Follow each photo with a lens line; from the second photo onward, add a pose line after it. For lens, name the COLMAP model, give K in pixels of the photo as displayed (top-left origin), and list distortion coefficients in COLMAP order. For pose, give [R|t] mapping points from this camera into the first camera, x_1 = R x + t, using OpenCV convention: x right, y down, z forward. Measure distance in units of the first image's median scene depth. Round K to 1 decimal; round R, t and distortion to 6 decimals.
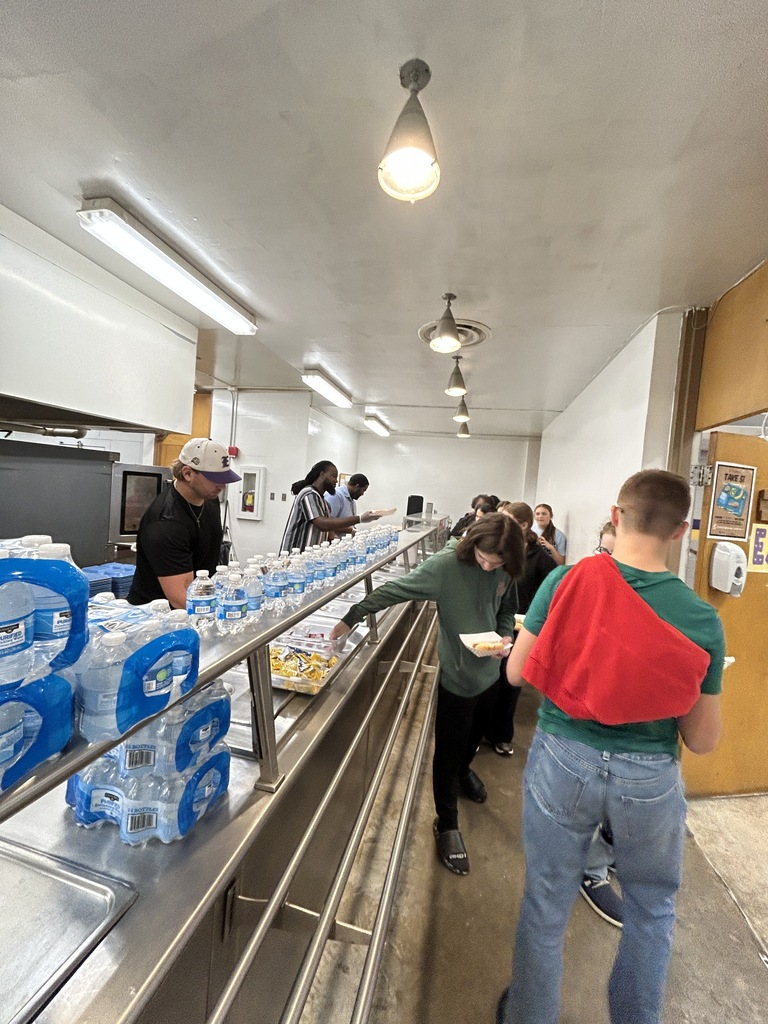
lens RADIAL K [[416.3, 0, 375.4], [0, 416.3, 510.6], [0, 0, 1]] dist [-0.000419, 0.000223]
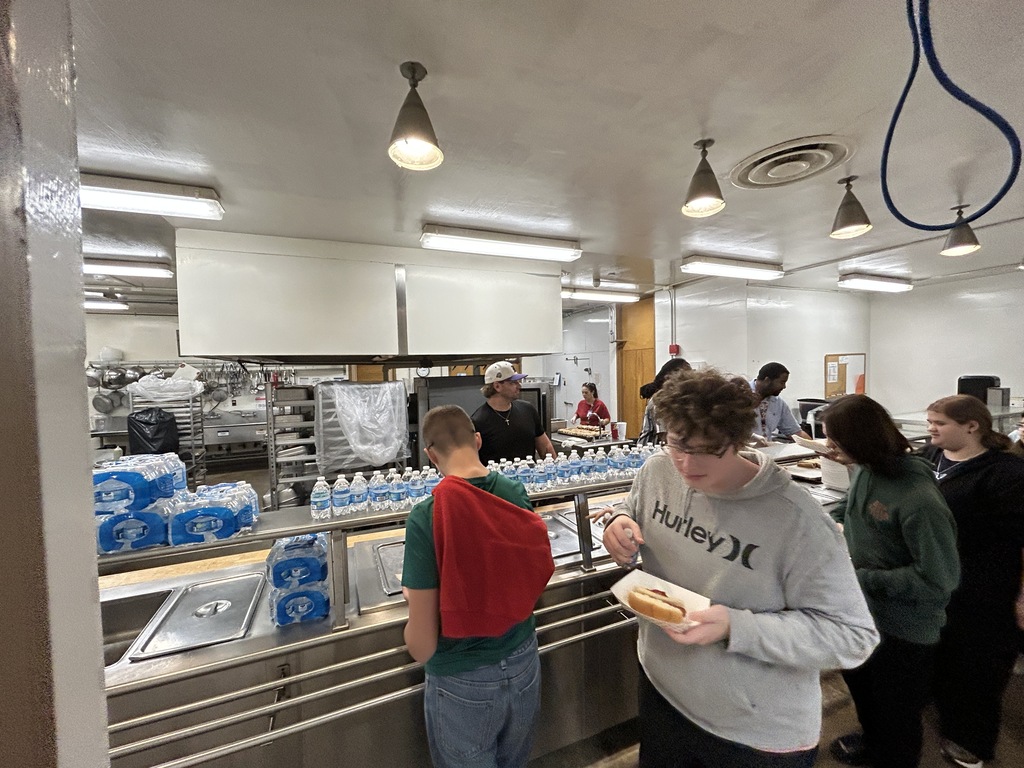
lens RADIAL K [[416.3, 0, 510.3], [0, 416.3, 384.6], [0, 0, 1]] dist [-0.000419, 0.000223]
pose [[0.603771, -0.073014, -0.793807, 0.428033], [0.041168, 0.997324, -0.060421, -0.028495], [0.796094, 0.003801, 0.605161, 0.181691]]
